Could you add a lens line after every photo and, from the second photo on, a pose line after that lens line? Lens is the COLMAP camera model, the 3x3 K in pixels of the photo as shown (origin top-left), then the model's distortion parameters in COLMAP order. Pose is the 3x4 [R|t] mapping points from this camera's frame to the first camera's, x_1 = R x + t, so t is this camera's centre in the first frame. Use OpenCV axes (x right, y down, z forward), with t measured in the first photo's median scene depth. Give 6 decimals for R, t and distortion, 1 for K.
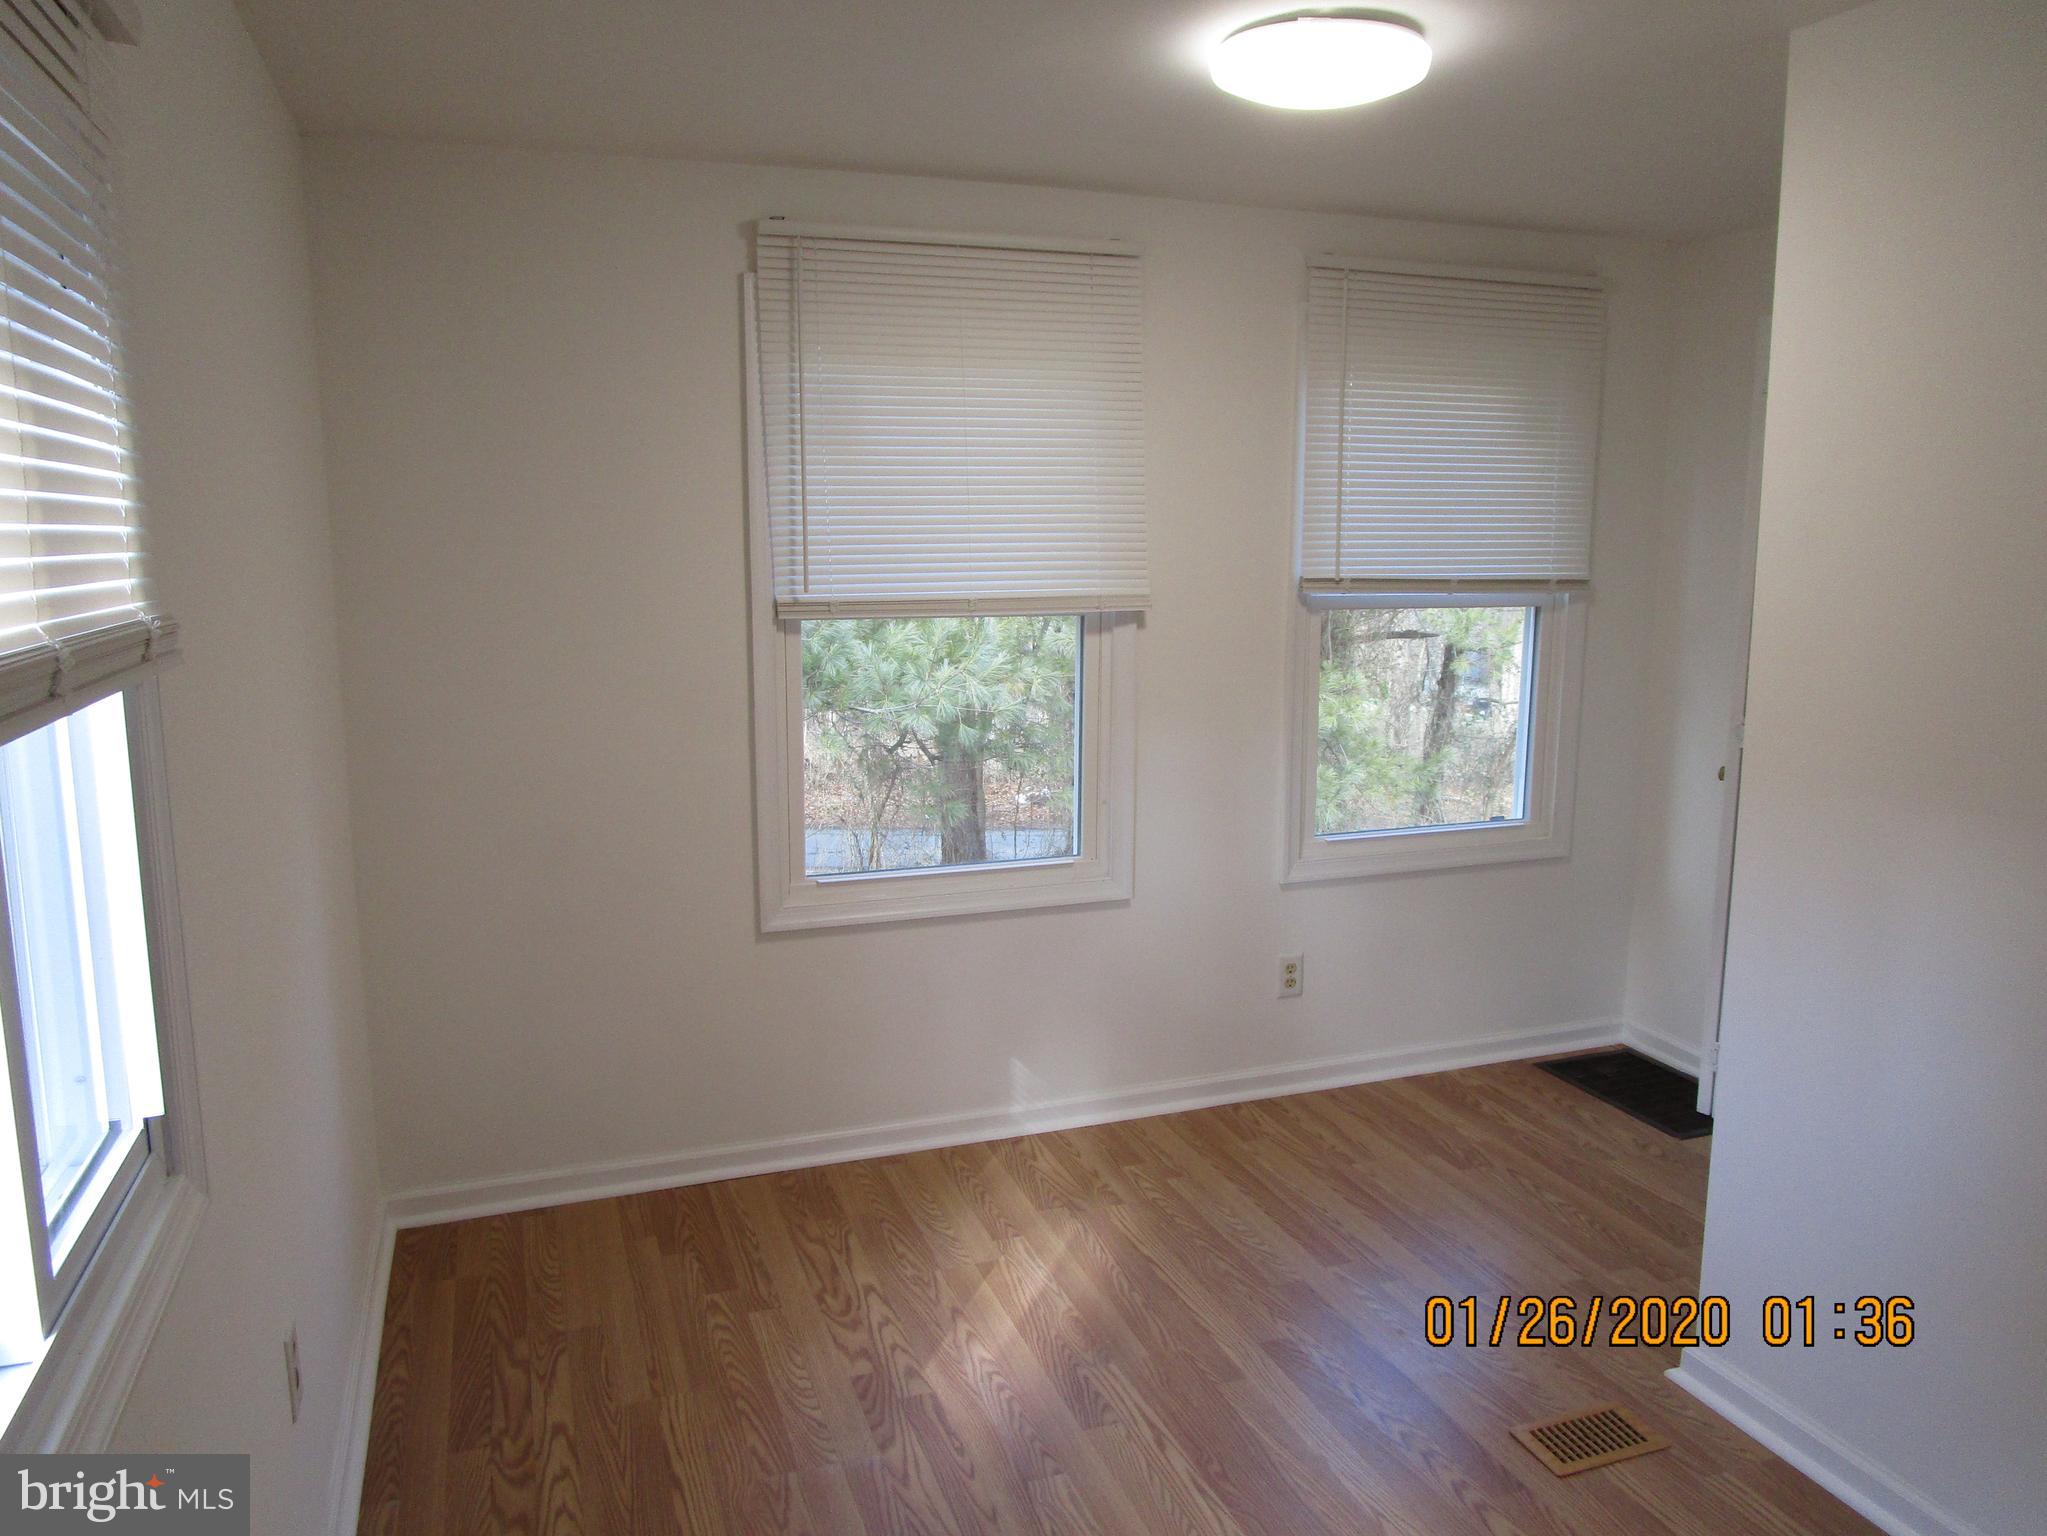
lens RADIAL K [[1456.9, 0, 1015.5], [0, 1456.9, 773.0], [0, 0, 1]] dist [-0.021449, 0.004846]
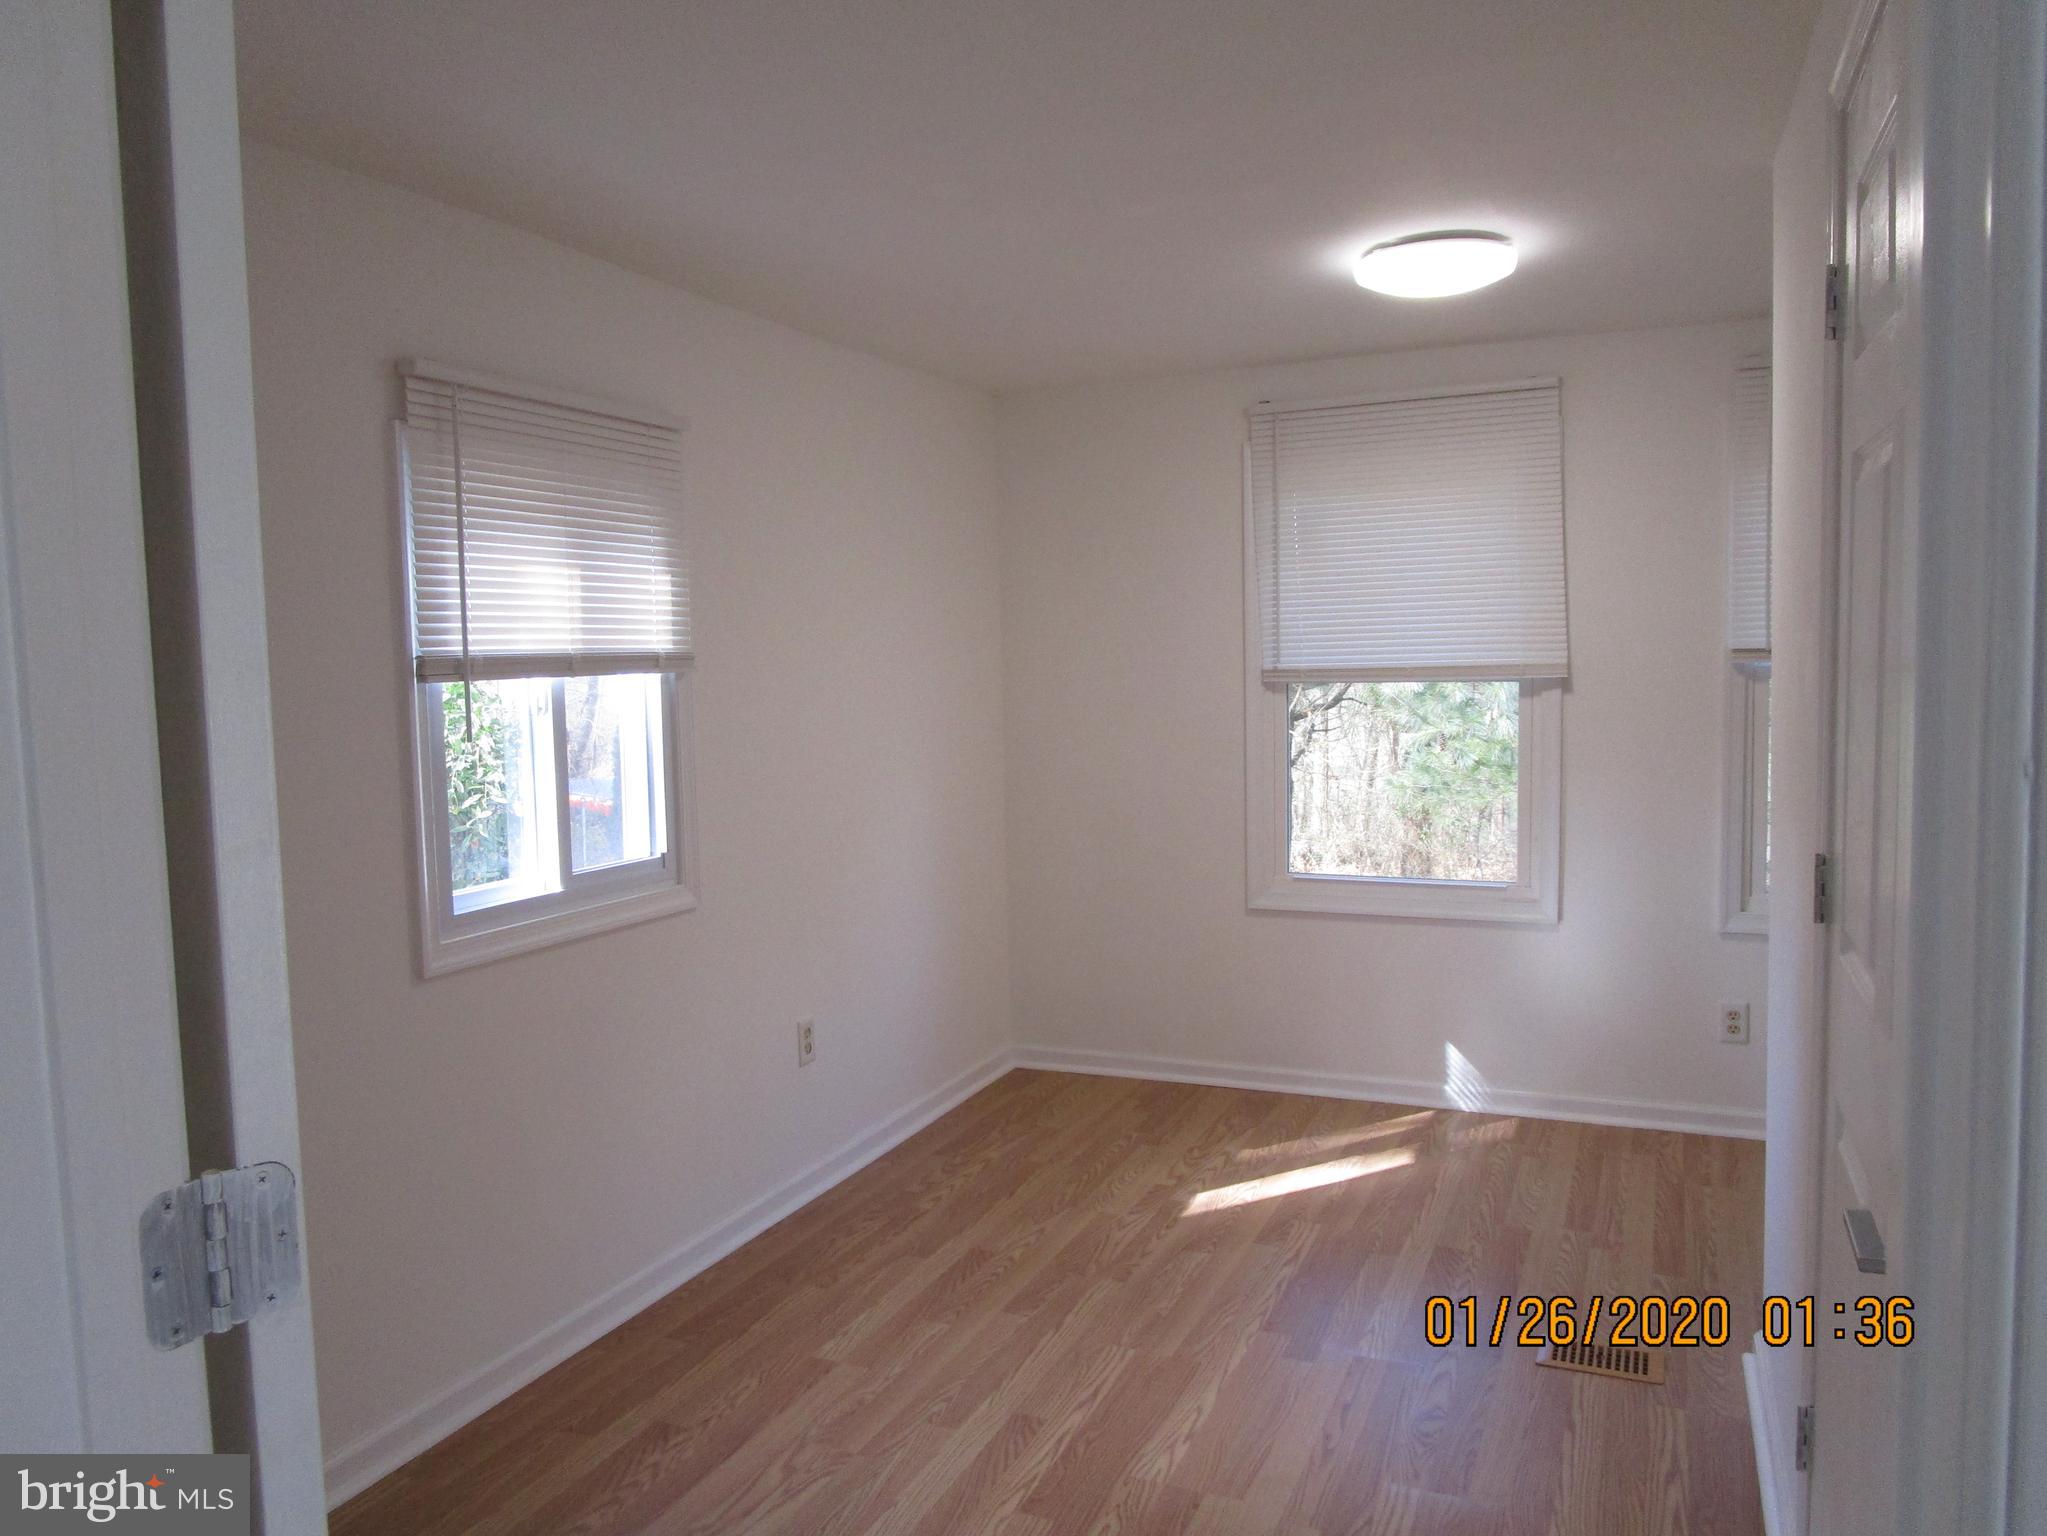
lens RADIAL K [[1456.9, 0, 1015.5], [0, 1456.9, 773.0], [0, 0, 1]] dist [-0.021449, 0.004846]
pose [[0.722088, 0.040819, -0.690596, 0.581808], [-0.093823, 0.994813, -0.039302, 0.053714], [0.685409, 0.093173, 0.722173, -0.150231]]
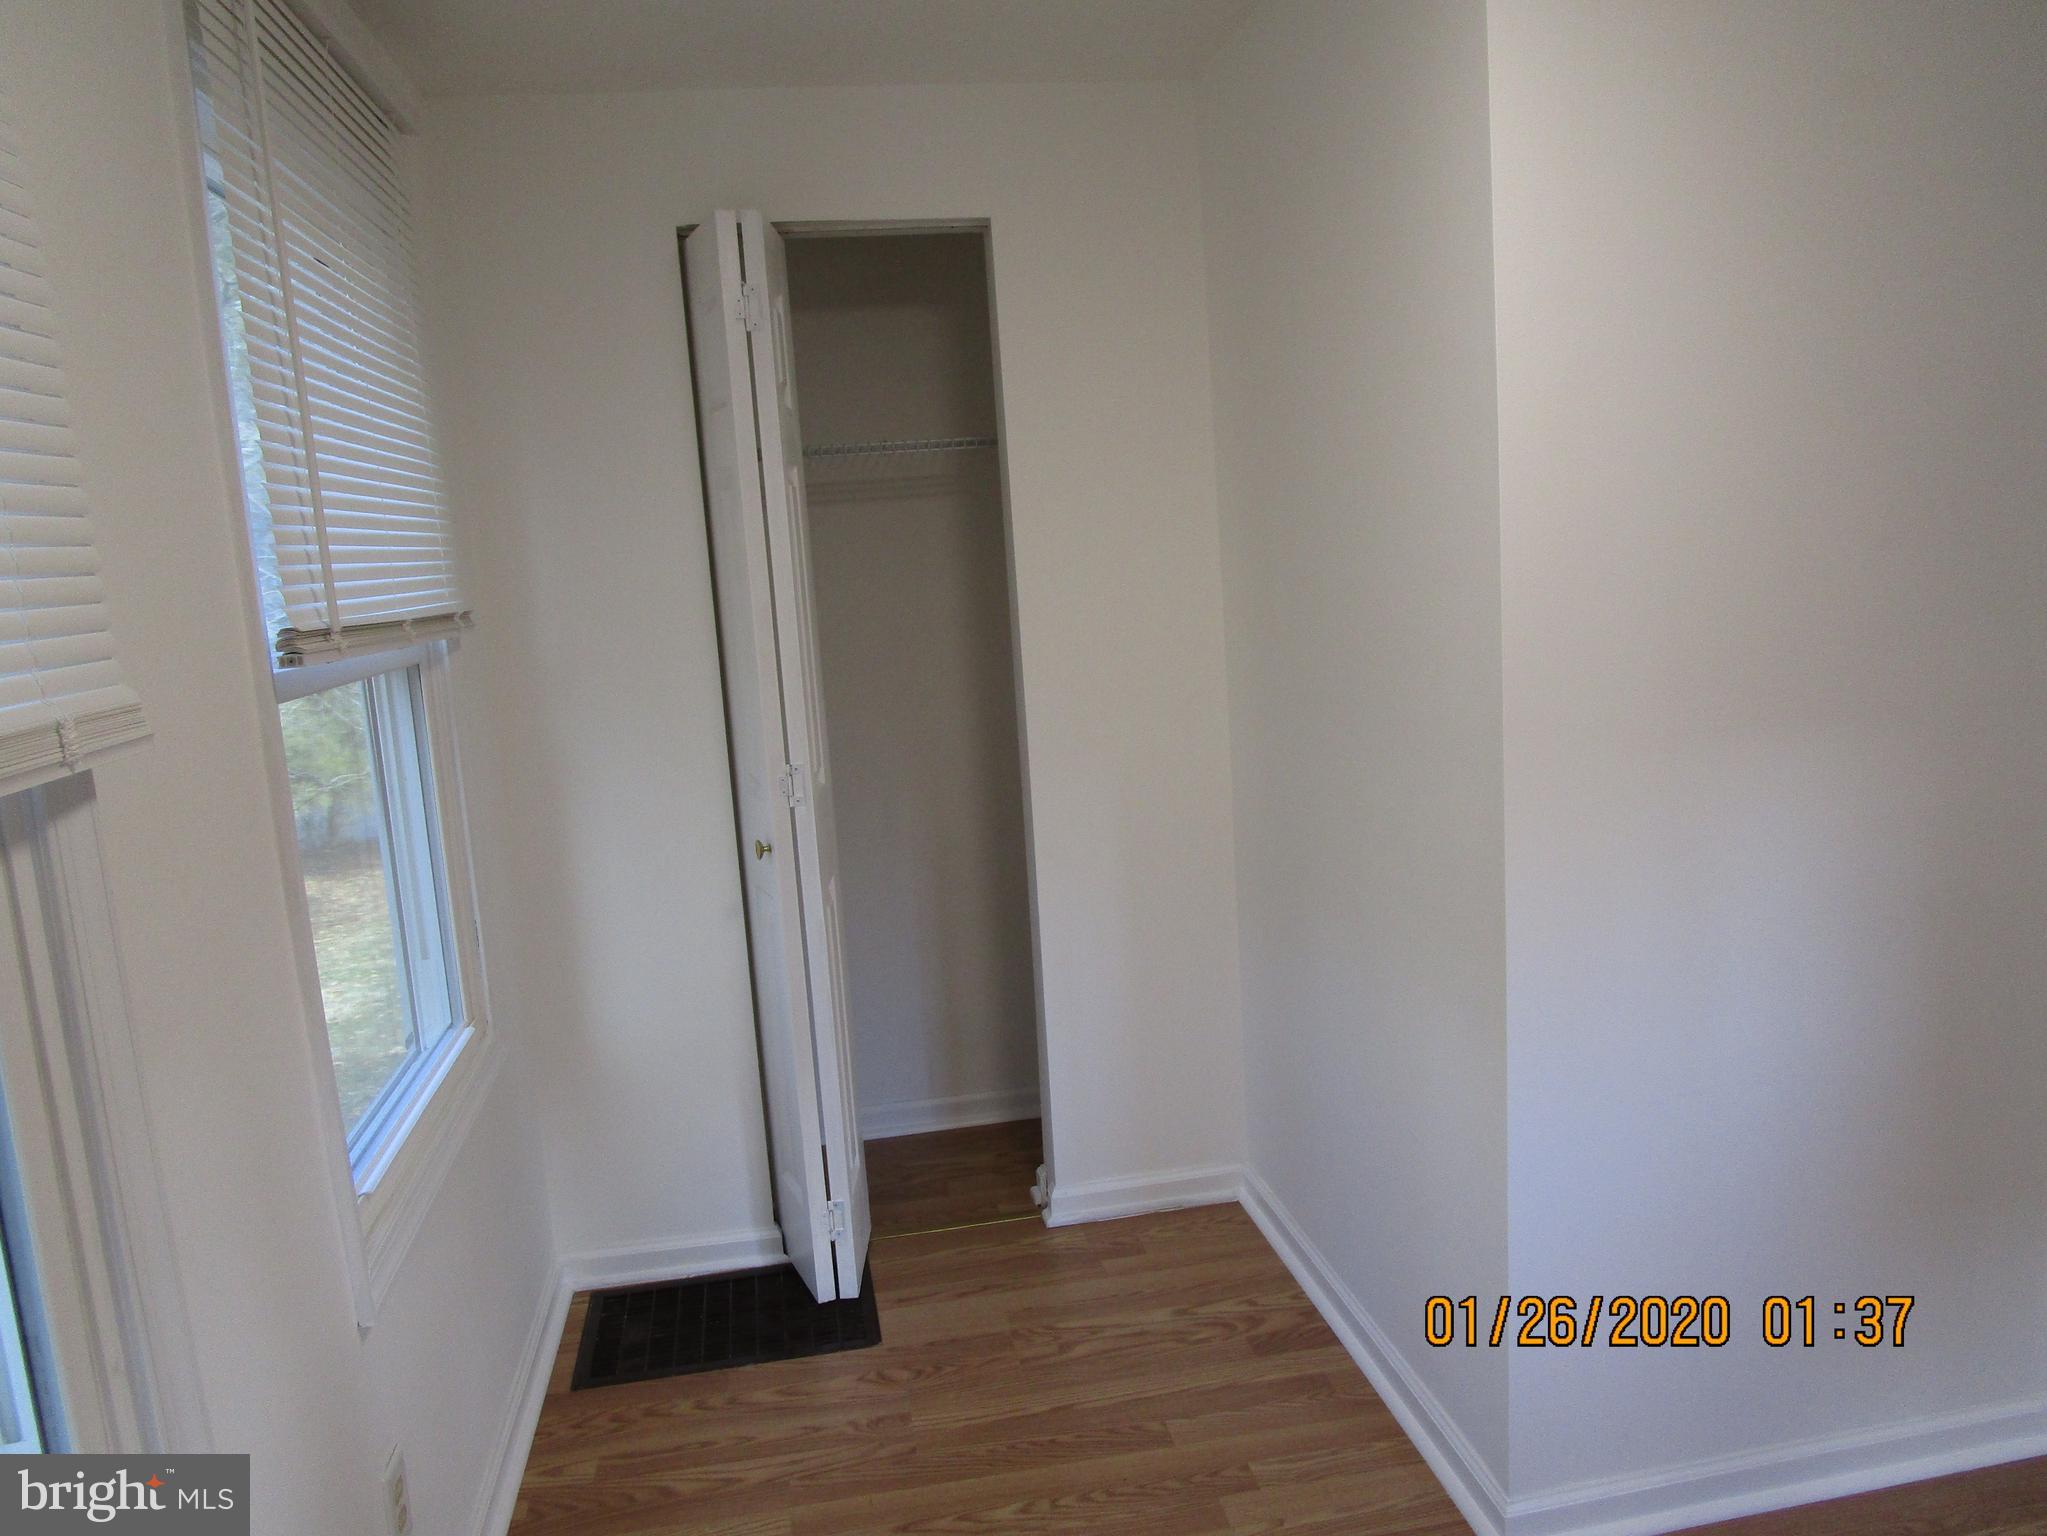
lens RADIAL K [[1456.9, 0, 1015.5], [0, 1456.9, 773.0], [0, 0, 1]] dist [-0.021449, 0.004846]
pose [[0.182577, -0.171083, 0.968192, -0.189129], [0.233580, 0.964098, 0.126312, -0.101116], [-0.955042, 0.203089, 0.215983, 0.734972]]
